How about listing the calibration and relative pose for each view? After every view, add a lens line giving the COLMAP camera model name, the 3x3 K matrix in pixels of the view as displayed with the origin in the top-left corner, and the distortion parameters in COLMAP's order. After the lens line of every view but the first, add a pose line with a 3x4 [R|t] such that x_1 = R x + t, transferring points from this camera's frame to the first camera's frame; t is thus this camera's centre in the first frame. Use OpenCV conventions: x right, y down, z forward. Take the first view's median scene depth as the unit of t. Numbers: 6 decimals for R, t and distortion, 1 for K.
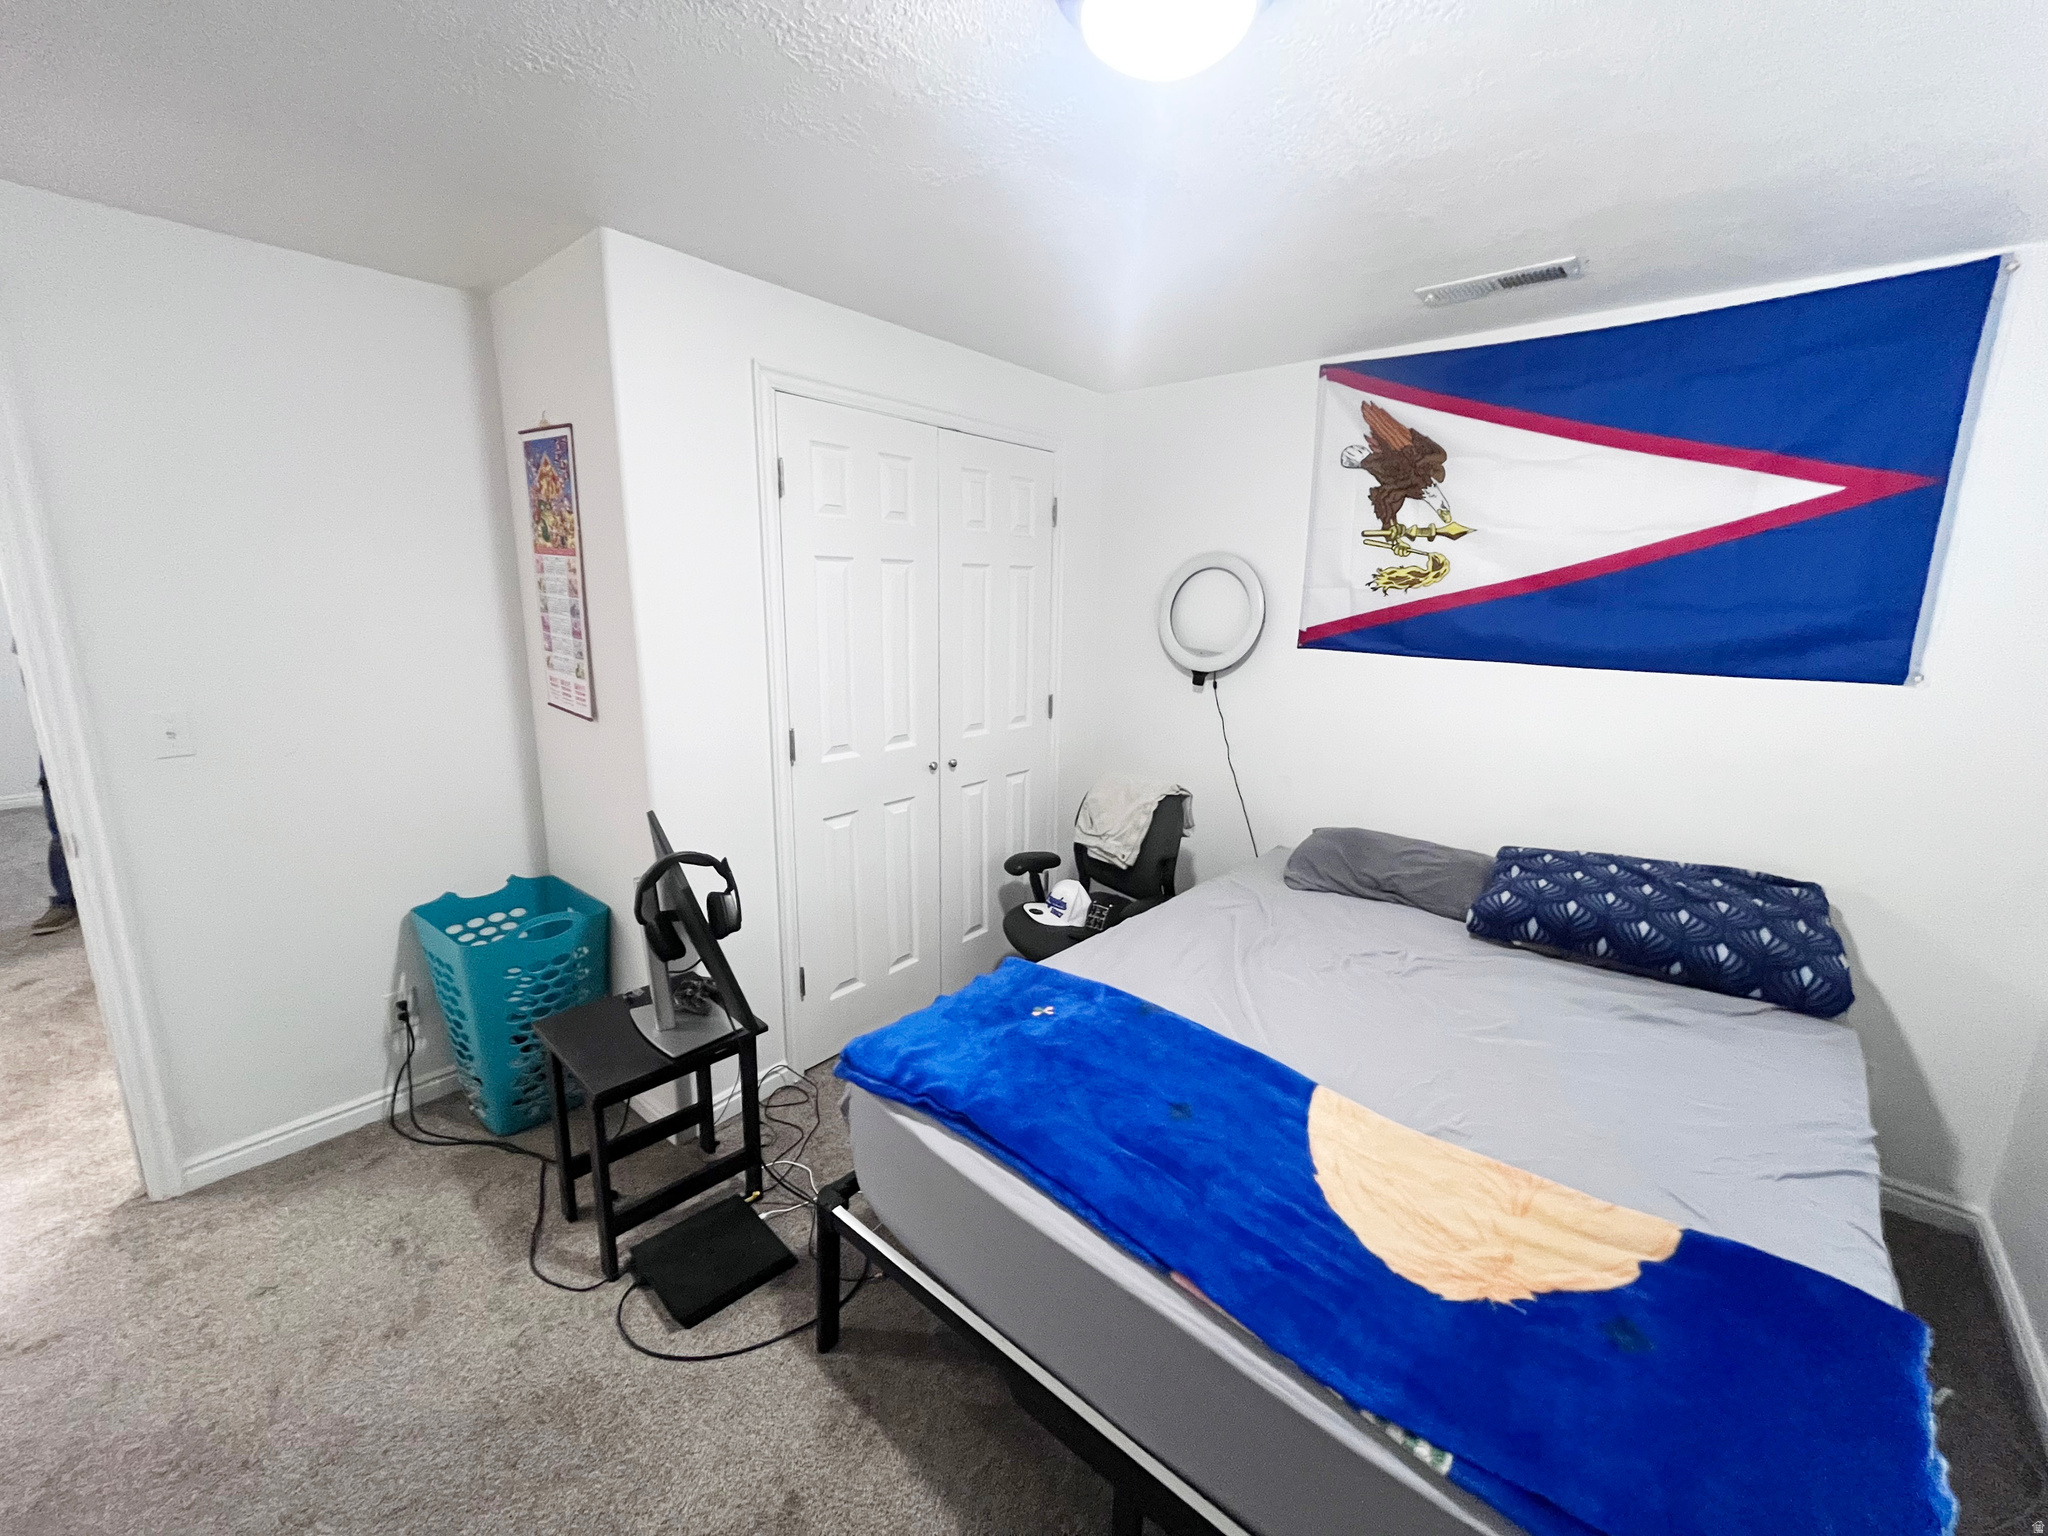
lens RADIAL K [[829.8, 0, 1031.1], [0, 829.8, 768.2], [0, 0, 1]] dist [-0.004585, -0.000904]
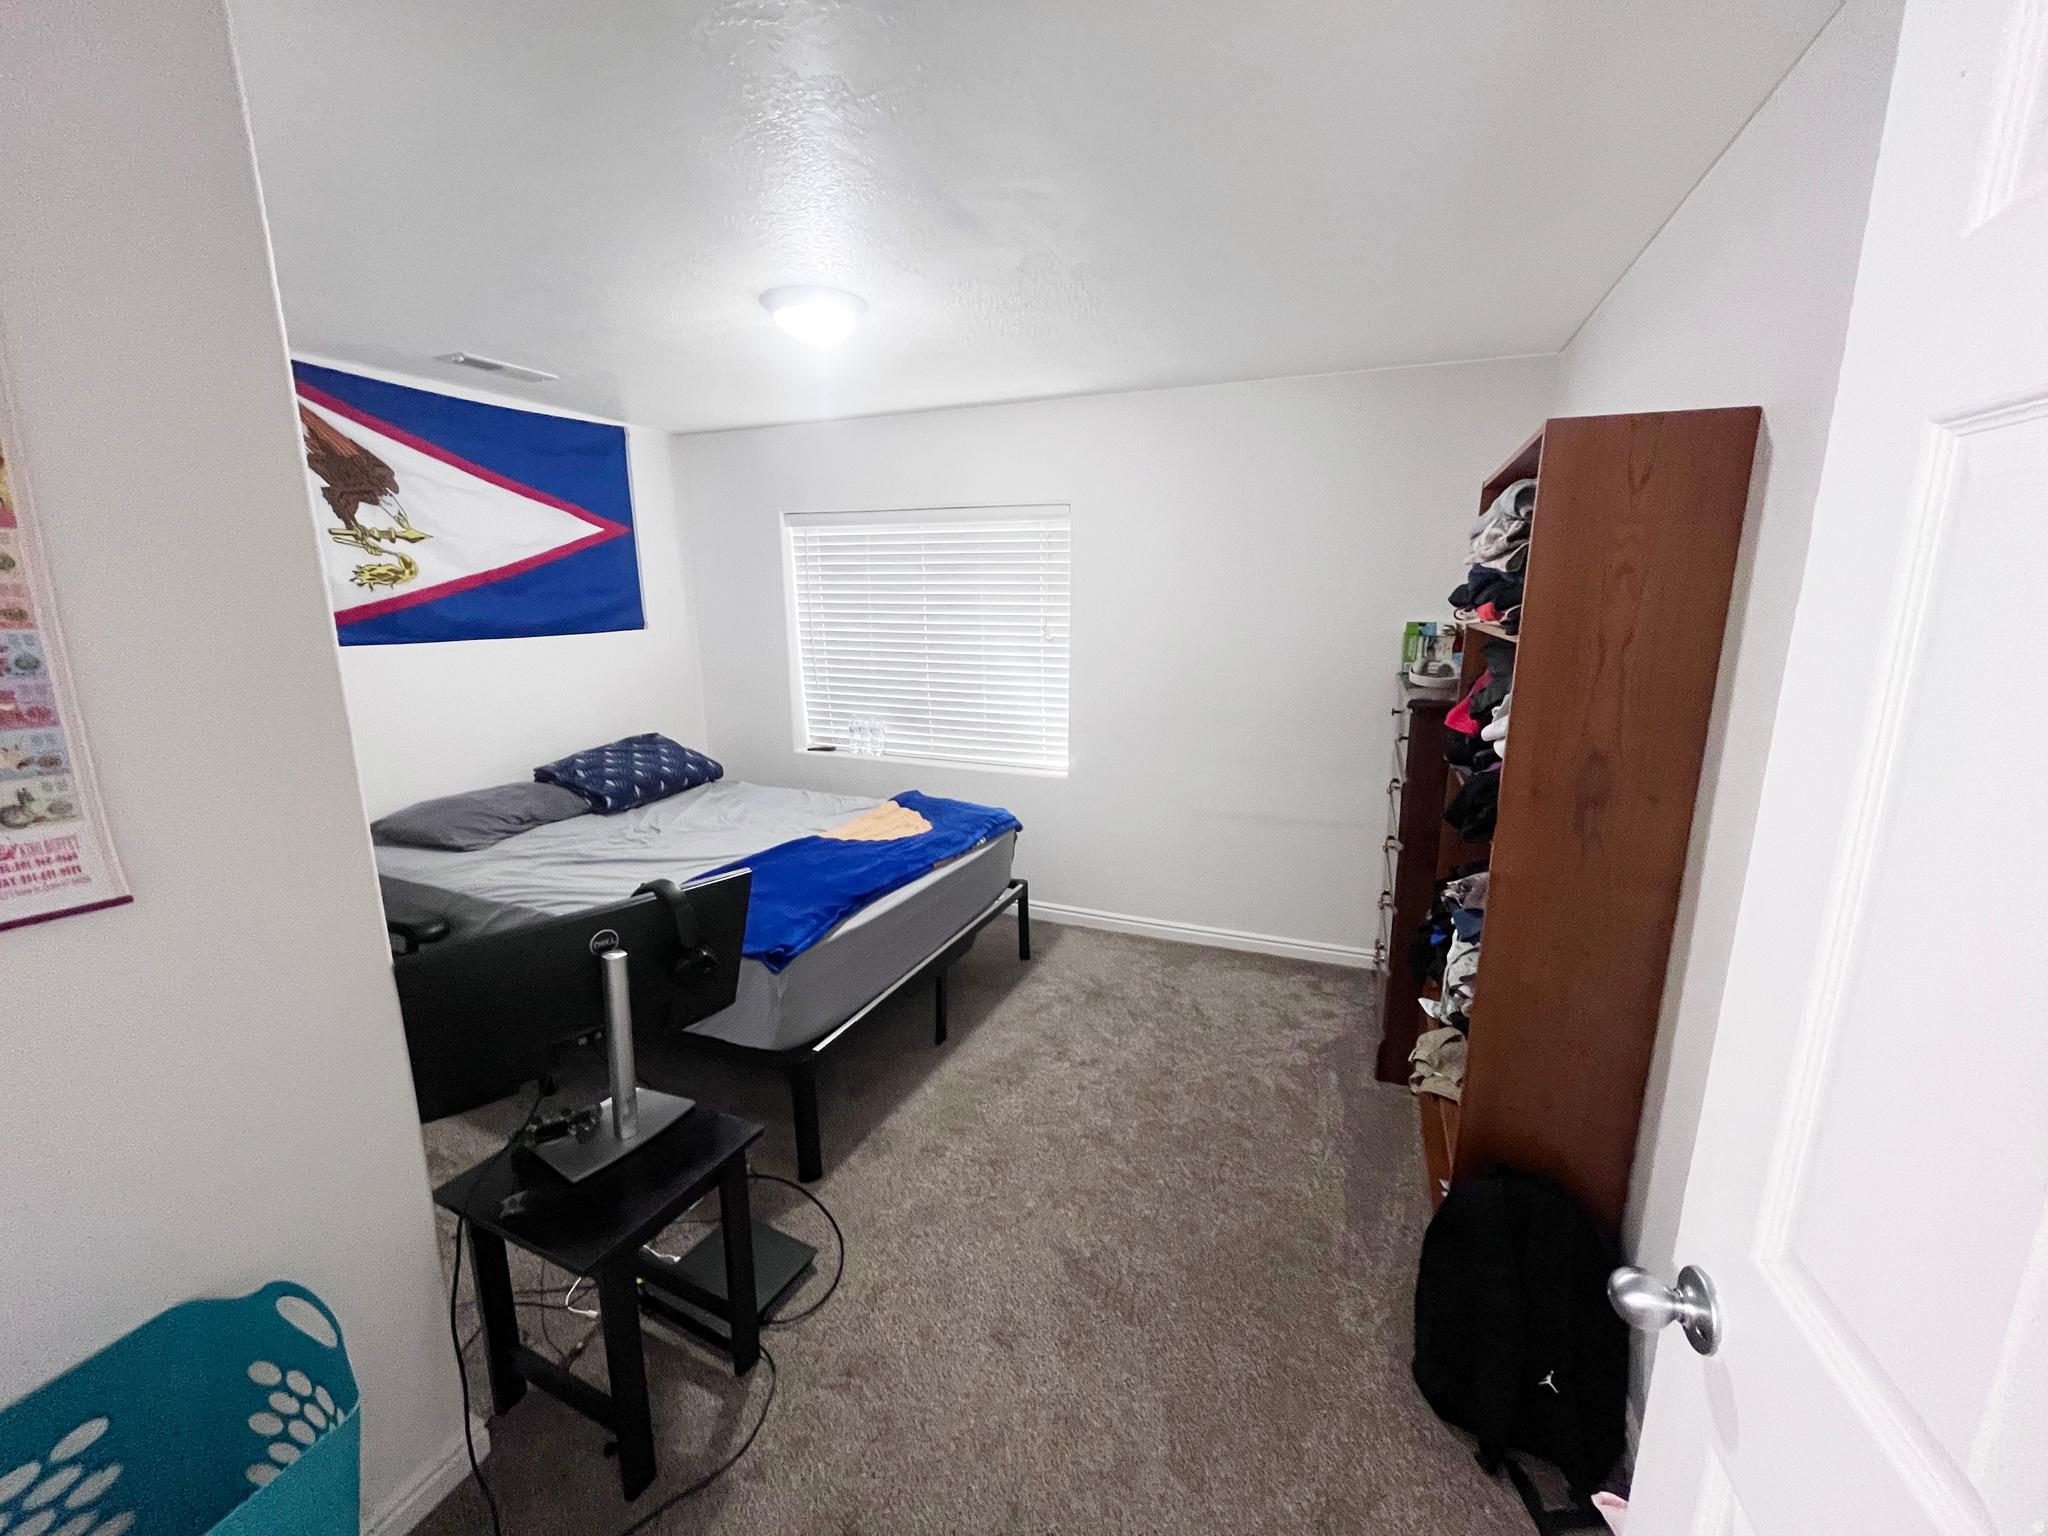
lens RADIAL K [[829.8, 0, 1023.3], [0, 829.8, 762.1], [0, 0, 1]] dist [-0.004585, -0.000904]
pose [[-0.304869, -0.211385, 0.928640, -0.921925], [0.196575, 0.940096, 0.278528, -0.135683], [-0.931887, 0.267462, -0.245053, 0.547735]]
